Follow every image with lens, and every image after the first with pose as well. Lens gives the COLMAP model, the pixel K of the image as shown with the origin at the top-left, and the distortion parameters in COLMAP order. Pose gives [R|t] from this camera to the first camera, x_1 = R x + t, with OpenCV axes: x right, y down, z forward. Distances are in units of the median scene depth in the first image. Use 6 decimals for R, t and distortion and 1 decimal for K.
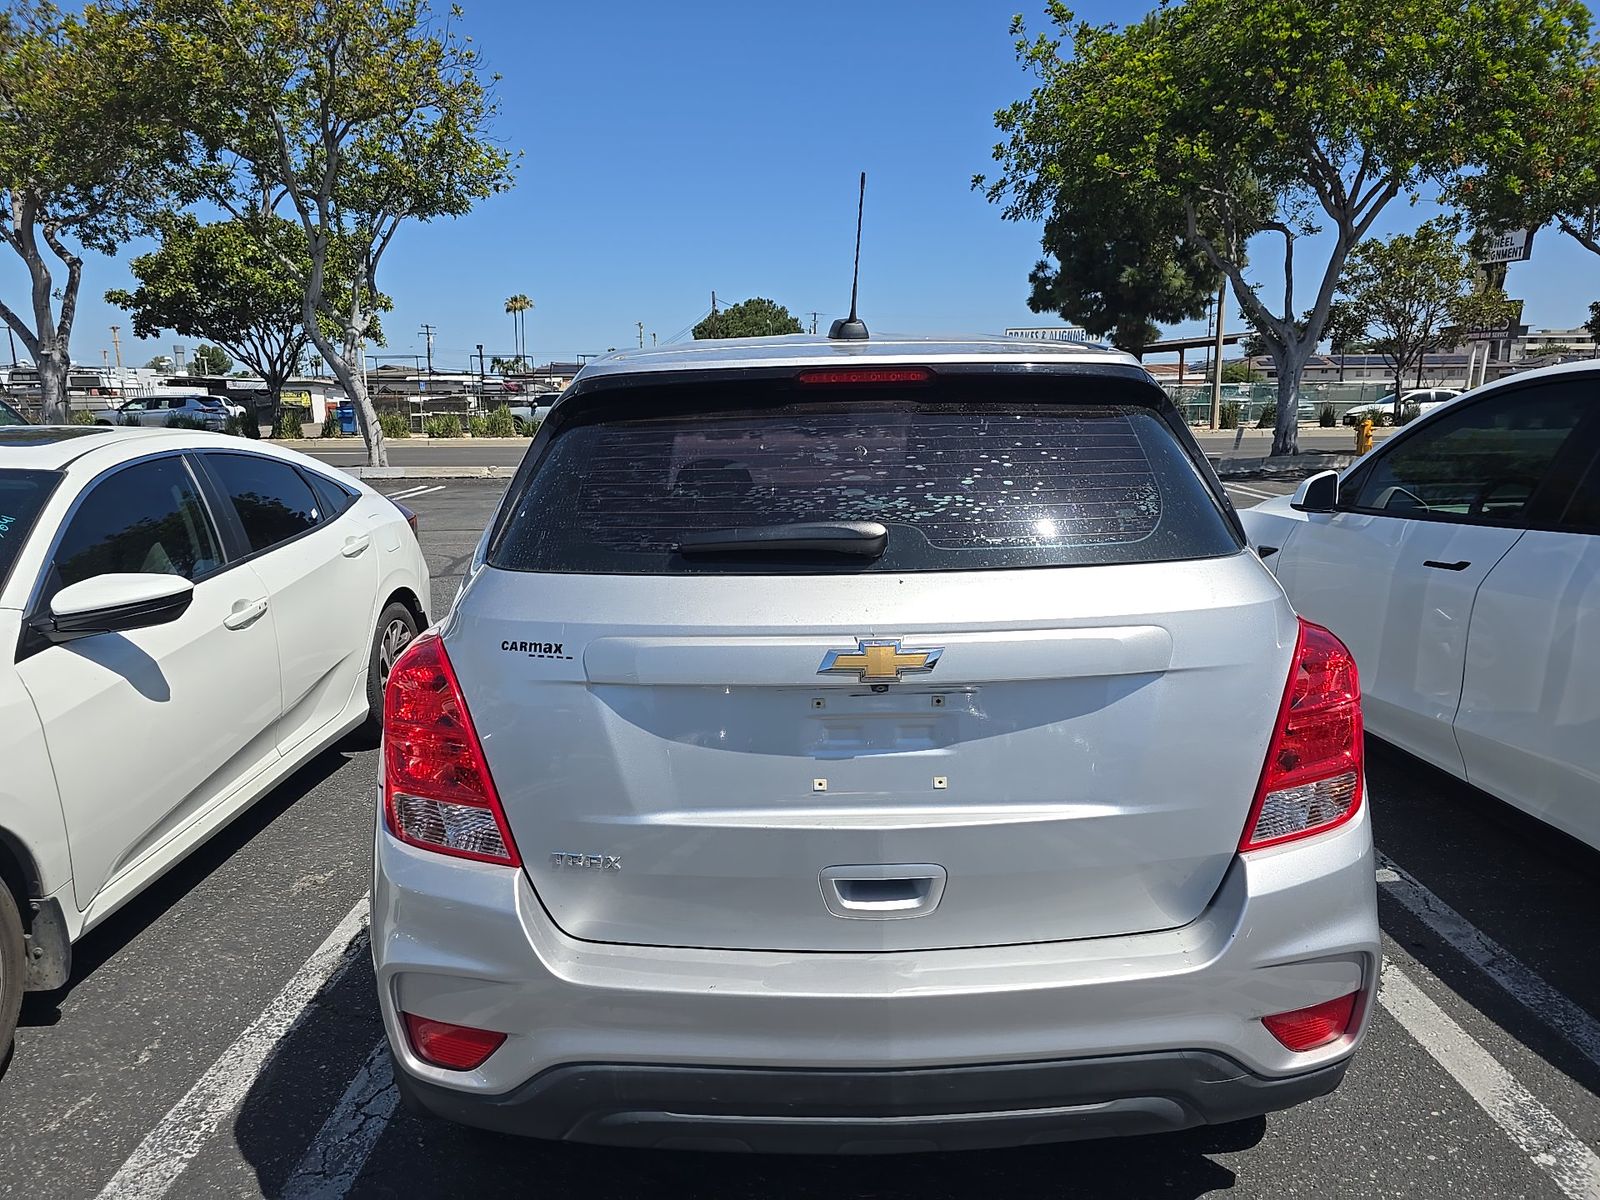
lens RADIAL K [[1130.6, 0, 802.1], [0, 1130.6, 643.5], [0, 0, 1]] dist [0.051601, -0.054245]
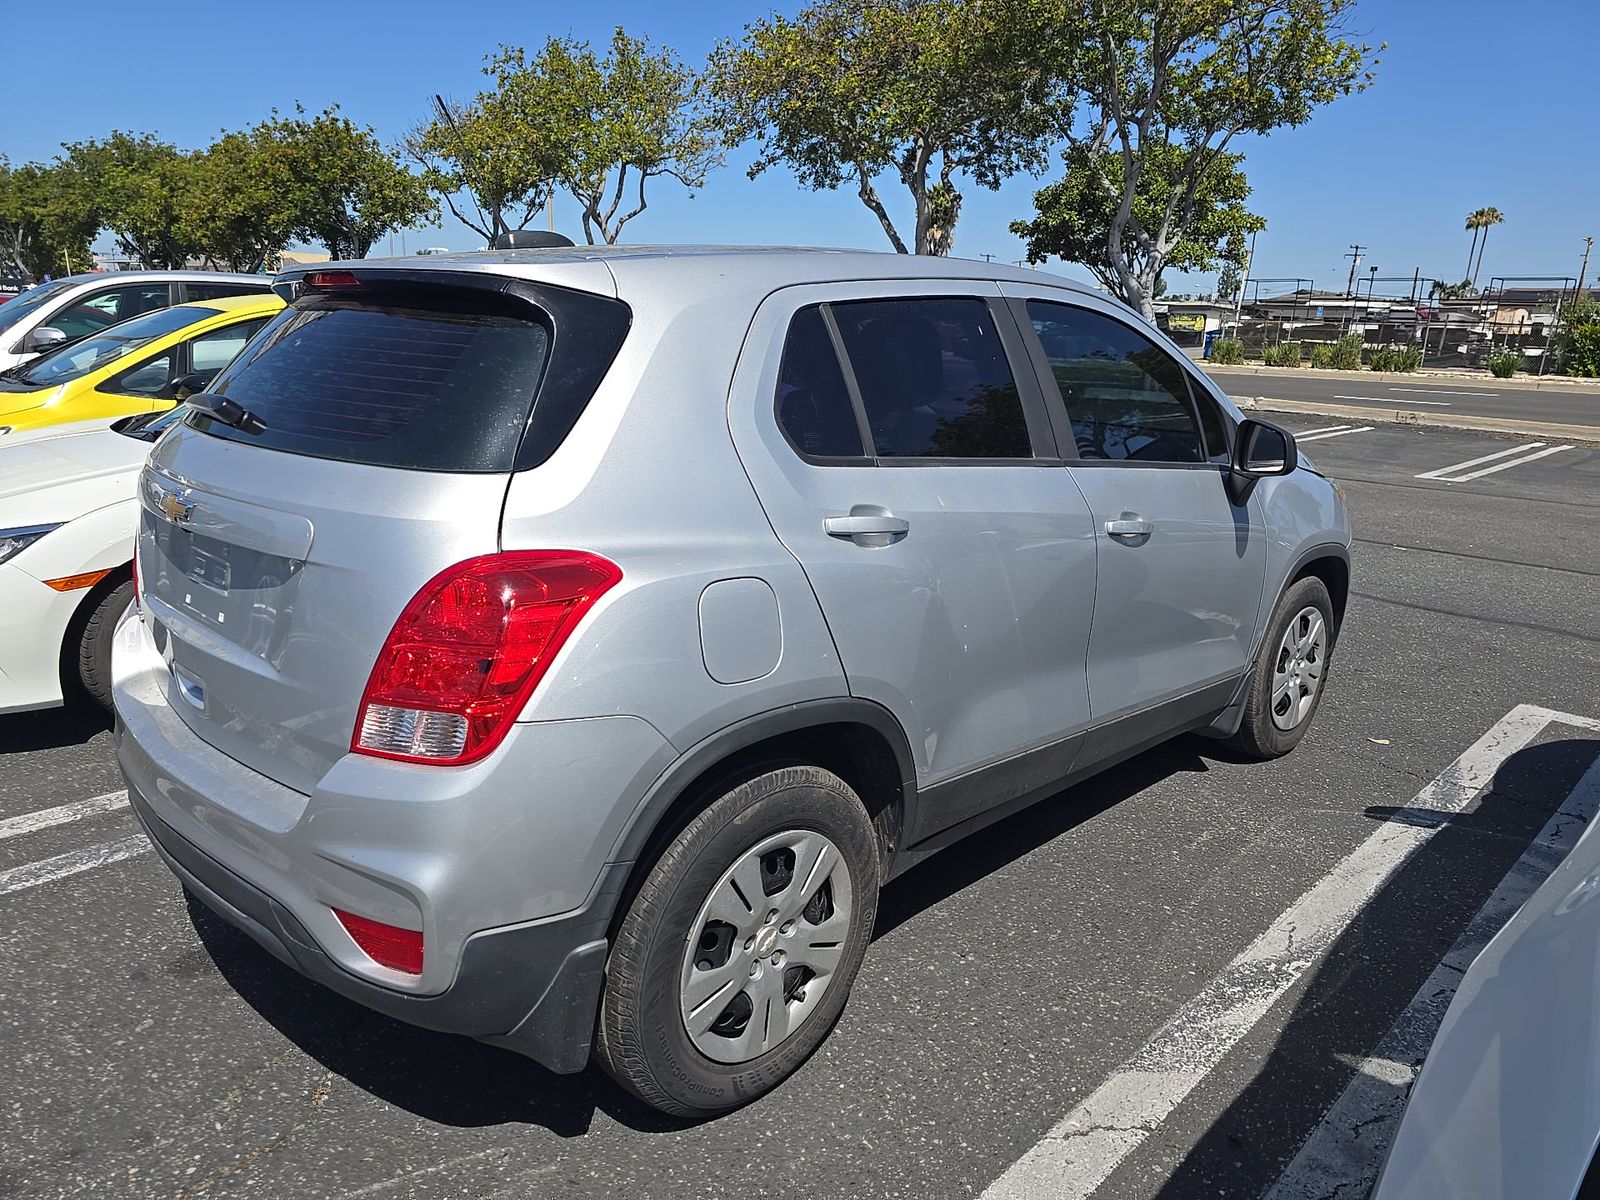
lens RADIAL K [[1130.6, 0, 802.1], [0, 1130.6, 643.5], [0, 0, 1]] dist [0.051601, -0.054245]
pose [[0.672206, 0.231061, -0.703385, 0.156555], [-0.188752, 0.972143, 0.138963, -0.014538], [0.715899, 0.039354, 0.697094, 0.065353]]
